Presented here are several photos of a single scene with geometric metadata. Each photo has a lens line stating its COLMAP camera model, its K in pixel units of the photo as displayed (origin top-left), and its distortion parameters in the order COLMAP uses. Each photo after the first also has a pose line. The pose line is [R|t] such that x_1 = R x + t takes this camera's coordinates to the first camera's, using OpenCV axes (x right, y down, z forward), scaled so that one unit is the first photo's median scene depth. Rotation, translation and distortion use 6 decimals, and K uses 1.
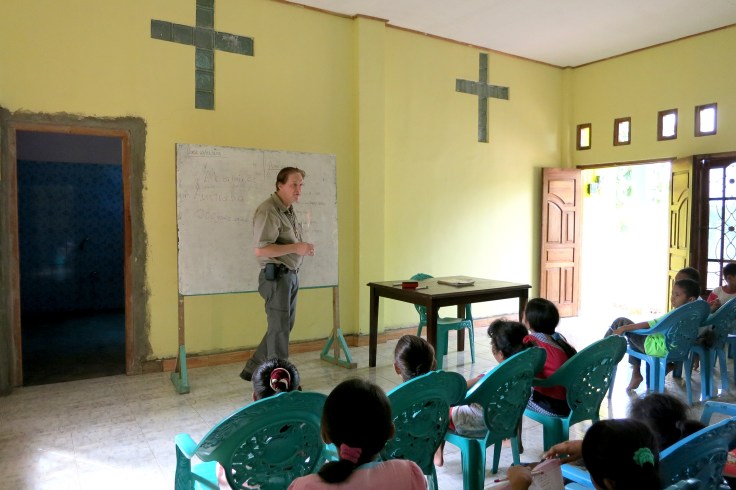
lens RADIAL K [[558.1, 0, 371.4], [0, 558.1, 250.7], [0, 0, 1]] dist [-0.005796, -0.011330]
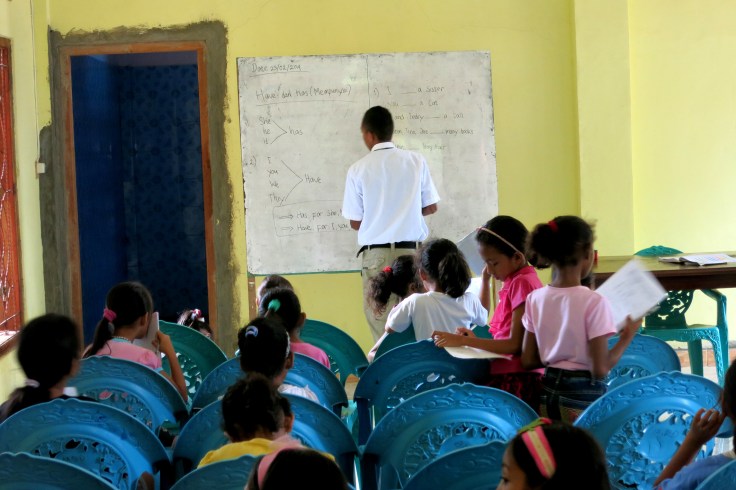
lens RADIAL K [[1058.6, 0, 367.5], [0, 1058.6, 240.5], [0, 0, 1]] dist [-0.135317, 0.000000]
pose [[0.880398, 0.009398, -0.474143, 0.393128], [0.011954, 0.999046, 0.041999, -0.015423], [0.474085, -0.042644, 0.879446, -0.090944]]
